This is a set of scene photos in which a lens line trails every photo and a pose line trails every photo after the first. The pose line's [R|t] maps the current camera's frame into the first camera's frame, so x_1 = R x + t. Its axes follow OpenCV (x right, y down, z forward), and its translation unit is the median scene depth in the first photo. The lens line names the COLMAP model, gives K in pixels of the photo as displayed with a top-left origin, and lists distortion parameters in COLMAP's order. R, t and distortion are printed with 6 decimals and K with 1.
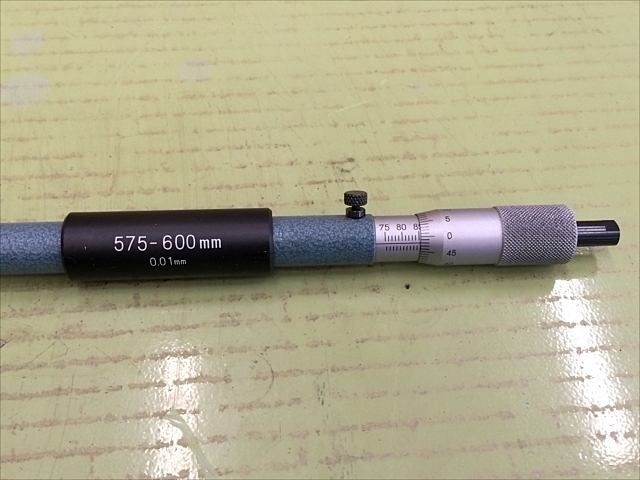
lens RADIAL K [[727.9, 0, 320.0], [0, 727.9, 240.0], [0, 0, 1]] dist [0.048885, 0.005785]
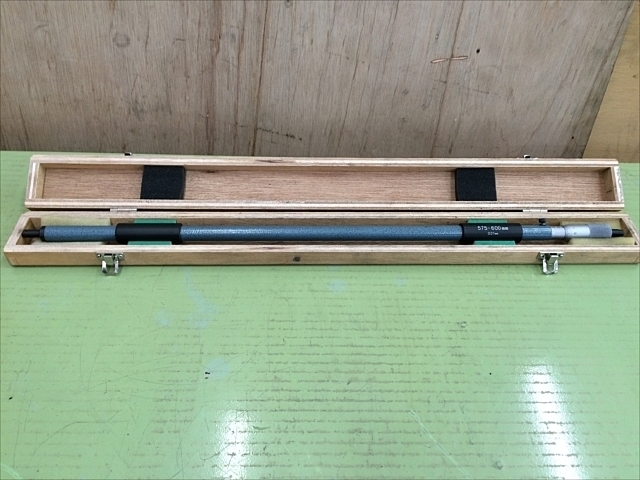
lens RADIAL K [[548.5, 0, 320.0], [0, 548.5, 240.0], [0, 0, 1]] dist [0.059369, -0.080558]
pose [[0.995930, 0.061223, -0.066142, -0.366706], [-0.072195, 0.981230, -0.178818, -0.009970], [0.053953, 0.182866, 0.981656, -1.031835]]
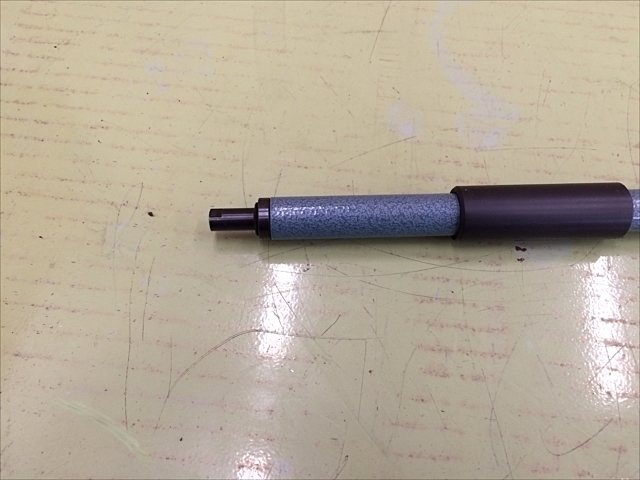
lens RADIAL K [[548.5, 0, 320.0], [0, 548.5, 240.0], [0, 0, 1]] dist [0.059369, -0.080558]
pose [[0.976893, 0.177842, -0.118546, -1.018097], [-0.163132, 0.978775, 0.124046, 0.056096], [0.138091, -0.101841, 0.985170, -0.042804]]
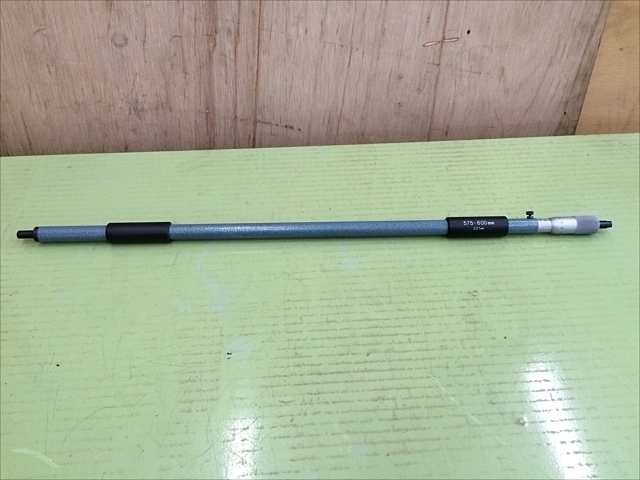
lens RADIAL K [[548.5, 0, 320.0], [0, 548.5, 240.0], [0, 0, 1]] dist [0.059369, -0.080558]
pose [[0.998592, -0.001164, -0.053026, -0.426424], [-0.009104, 0.981159, -0.192988, 0.100944], [0.052252, 0.193199, 0.979767, -1.054316]]
